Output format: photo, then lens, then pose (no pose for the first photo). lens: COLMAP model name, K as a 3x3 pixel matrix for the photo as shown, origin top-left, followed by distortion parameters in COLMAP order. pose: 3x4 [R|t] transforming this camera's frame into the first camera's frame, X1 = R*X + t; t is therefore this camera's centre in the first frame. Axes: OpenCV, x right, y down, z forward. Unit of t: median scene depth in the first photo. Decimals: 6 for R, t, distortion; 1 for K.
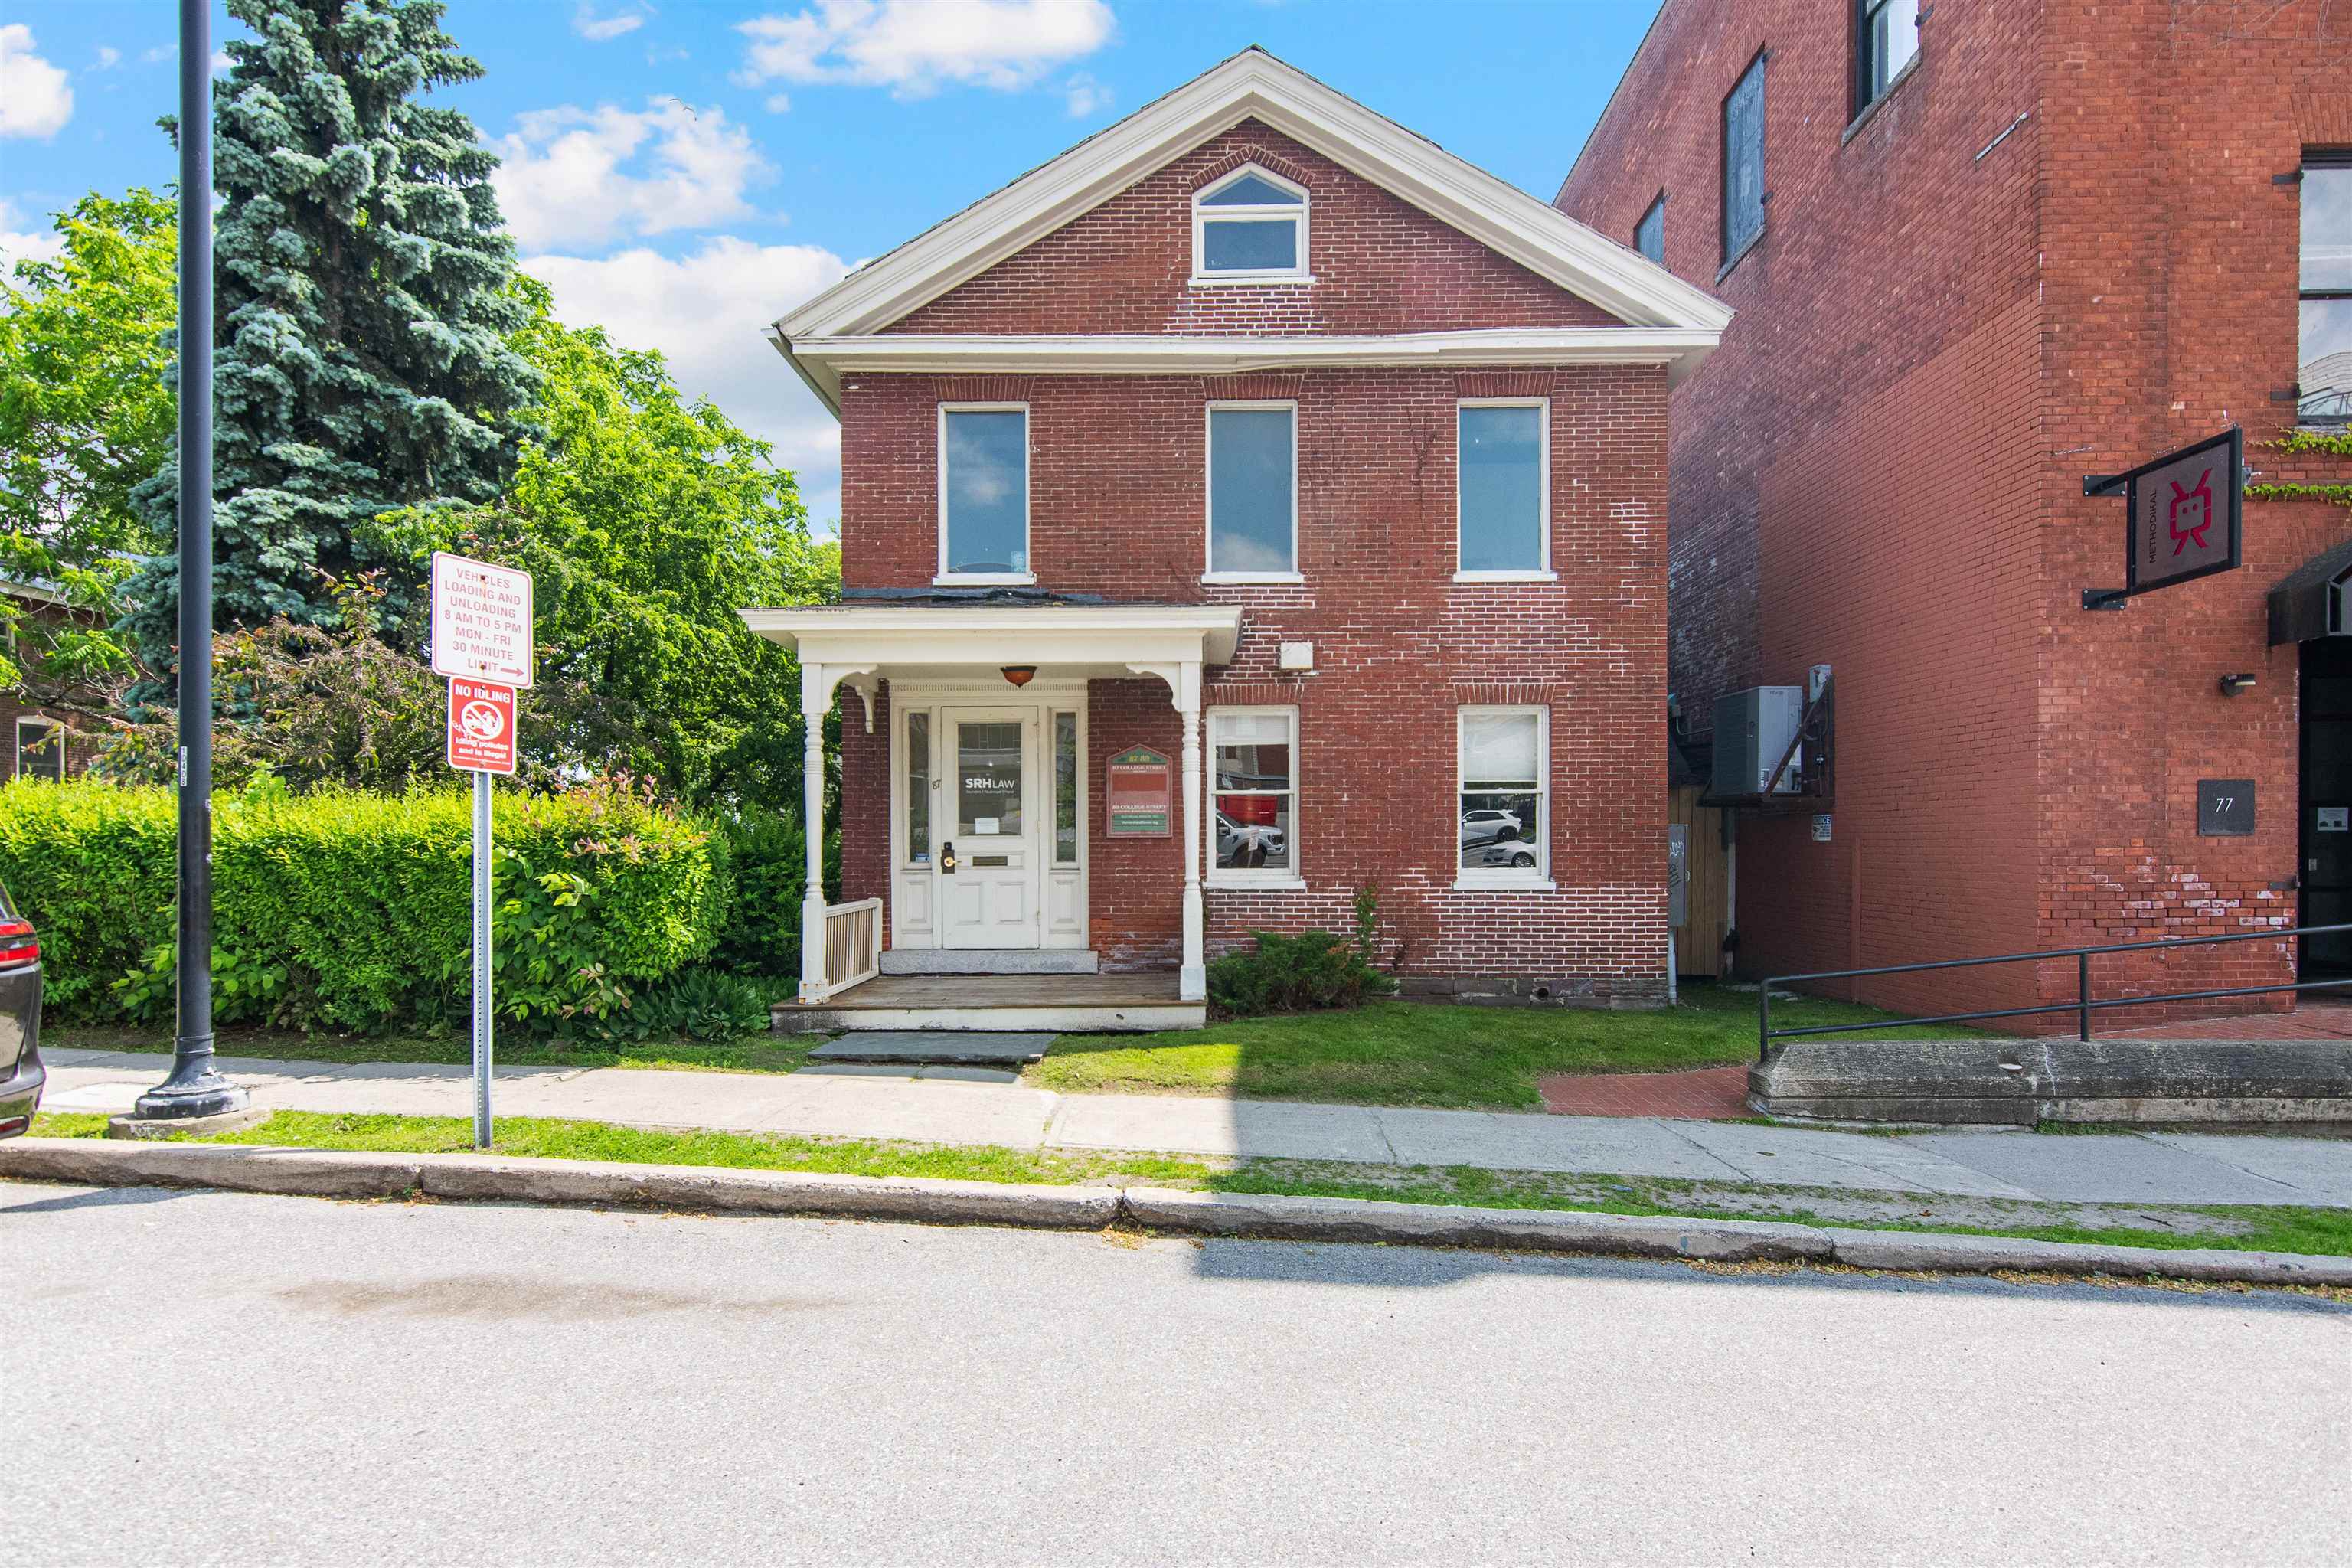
lens RADIAL K [[1131.7, 0, 1187.8], [0, 1131.7, 730.5], [0, 0, 1]] dist [0.000197, 0.000863]
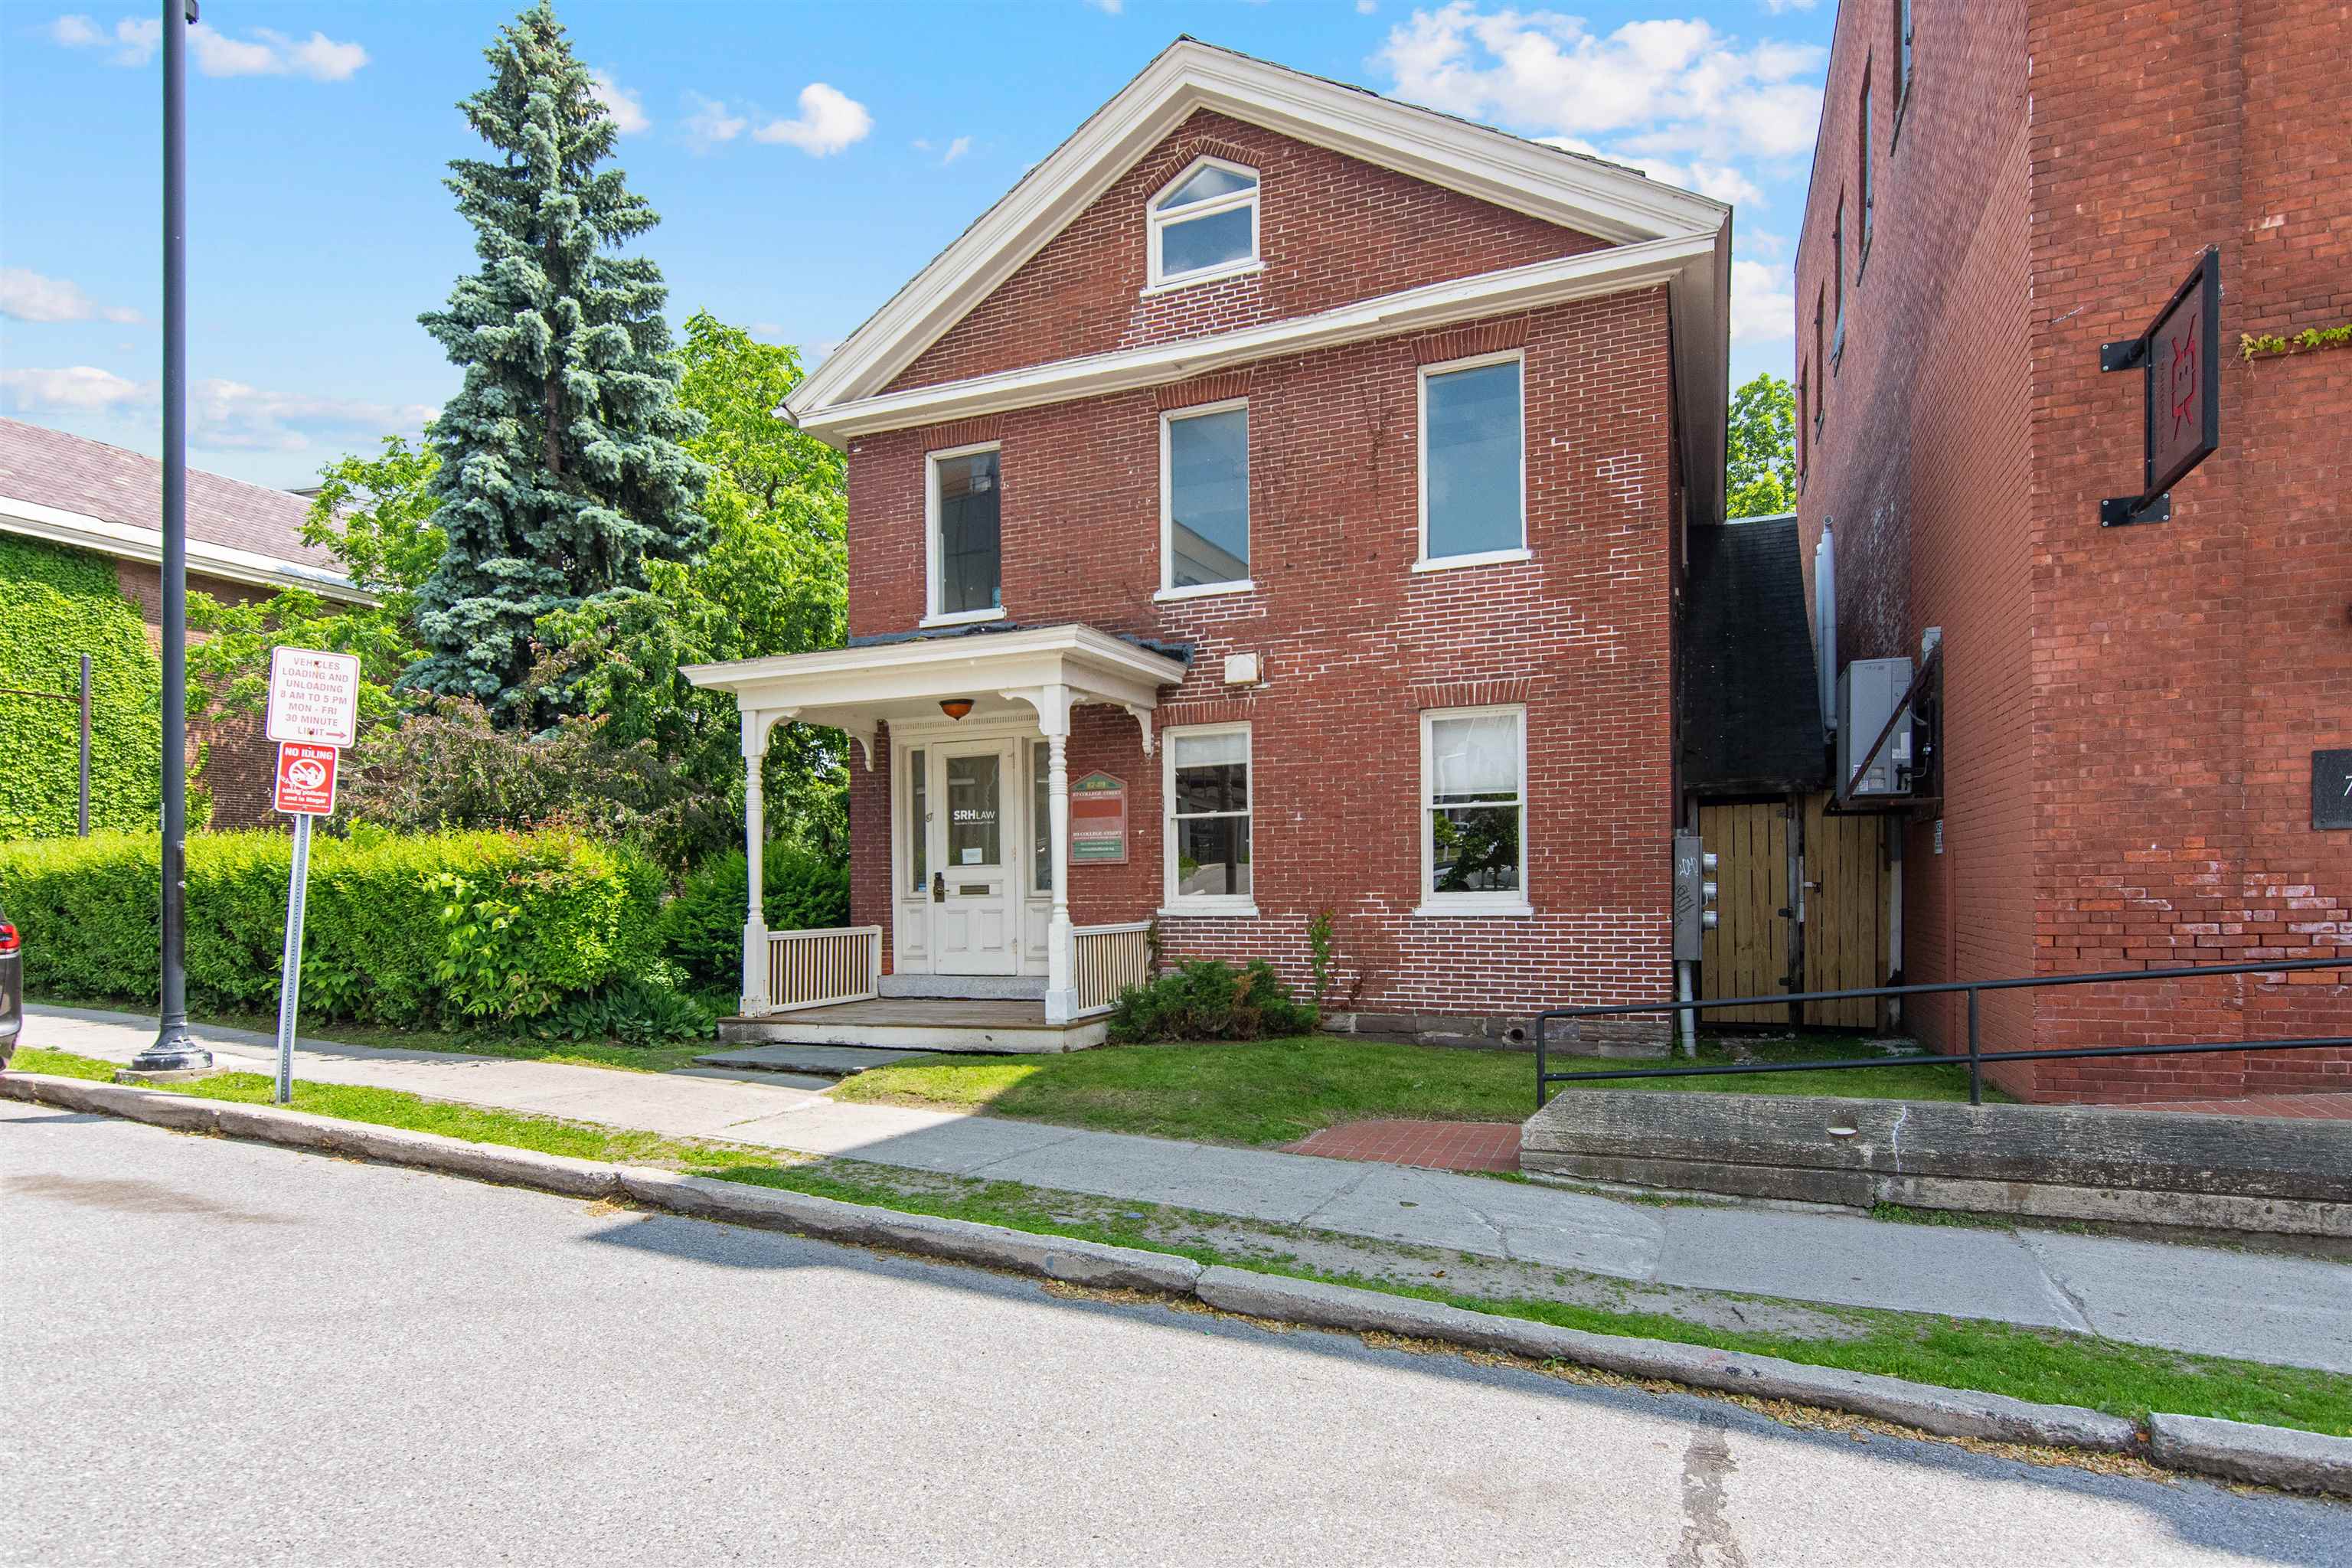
lens RADIAL K [[1214.5, 0, 1176.4], [0, 1214.5, 762.7], [0, 0, 1]] dist [-0.000747, -0.000397]
pose [[0.930074, -0.048256, -0.364189, 0.497903], [0.047633, 0.998808, -0.010699, 0.024894], [0.364272, -0.007396, 0.931263, 0.046056]]
